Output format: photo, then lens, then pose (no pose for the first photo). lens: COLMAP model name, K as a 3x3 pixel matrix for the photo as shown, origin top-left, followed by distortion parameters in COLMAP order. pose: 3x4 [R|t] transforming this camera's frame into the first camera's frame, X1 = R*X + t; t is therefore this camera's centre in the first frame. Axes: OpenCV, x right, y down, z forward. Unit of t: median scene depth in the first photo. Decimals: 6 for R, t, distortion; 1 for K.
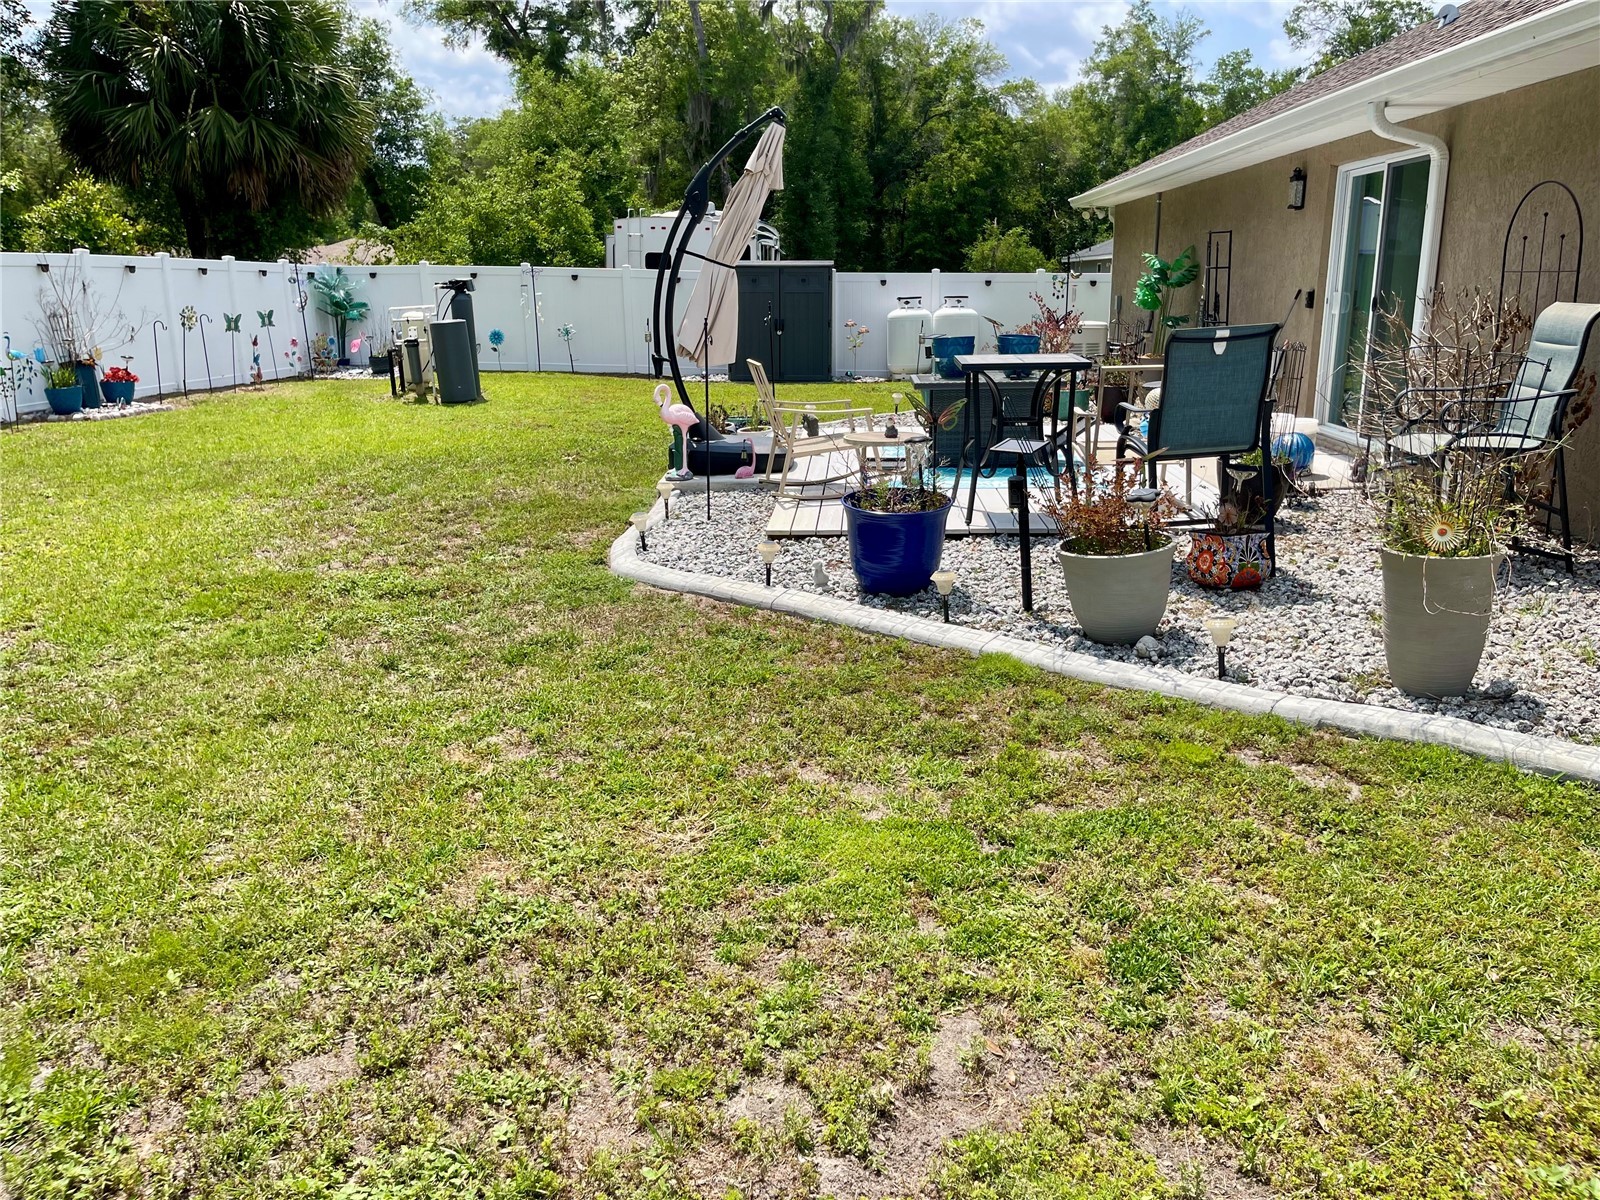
lens RADIAL K [[1229.4, 0, 813.3], [0, 1229.4, 587.3], [0, 0, 1]] dist [0.064075, -0.090153]
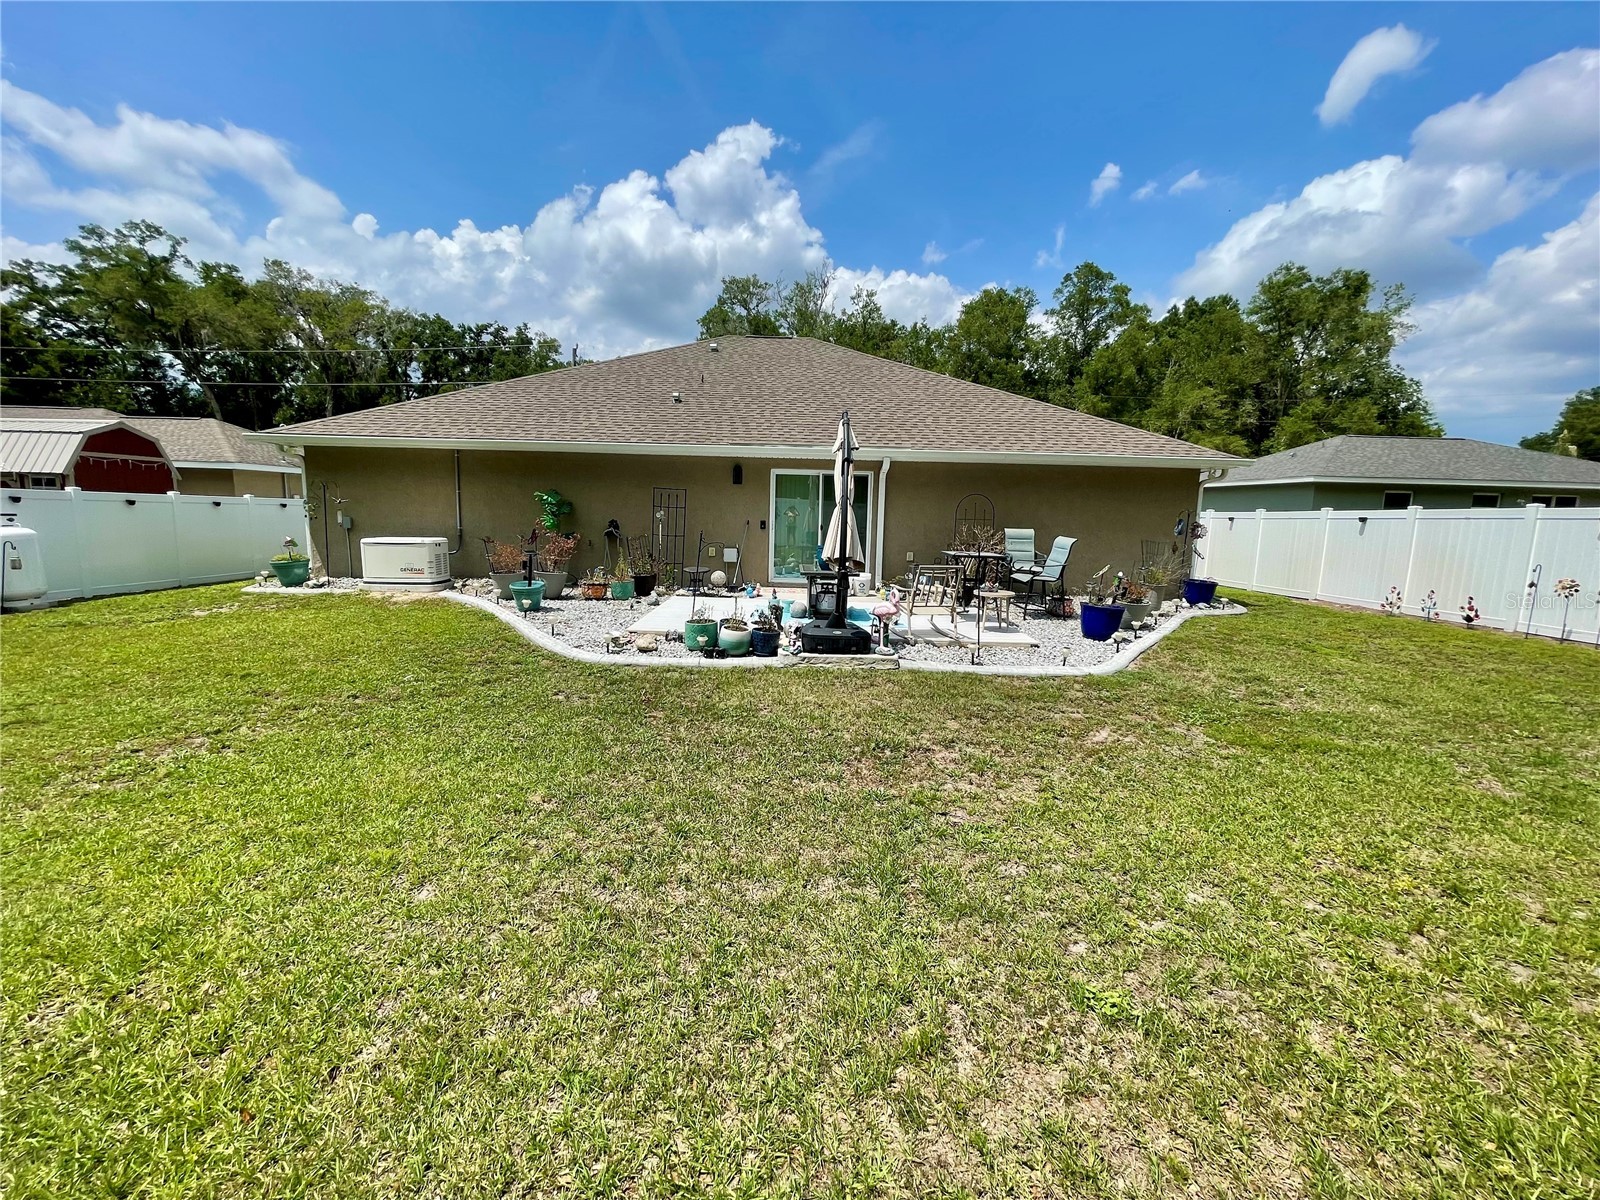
lens RADIAL K [[646.6, 0, 791.6], [0, 646.6, 600.7], [0, 0, 1]] dist [-0.000717, 0.000240]
pose [[-0.039042, -0.129125, 0.990859, -0.794739], [0.216282, 0.967017, 0.134540, -0.257793], [-0.975550, 0.219557, -0.009827, 1.034262]]
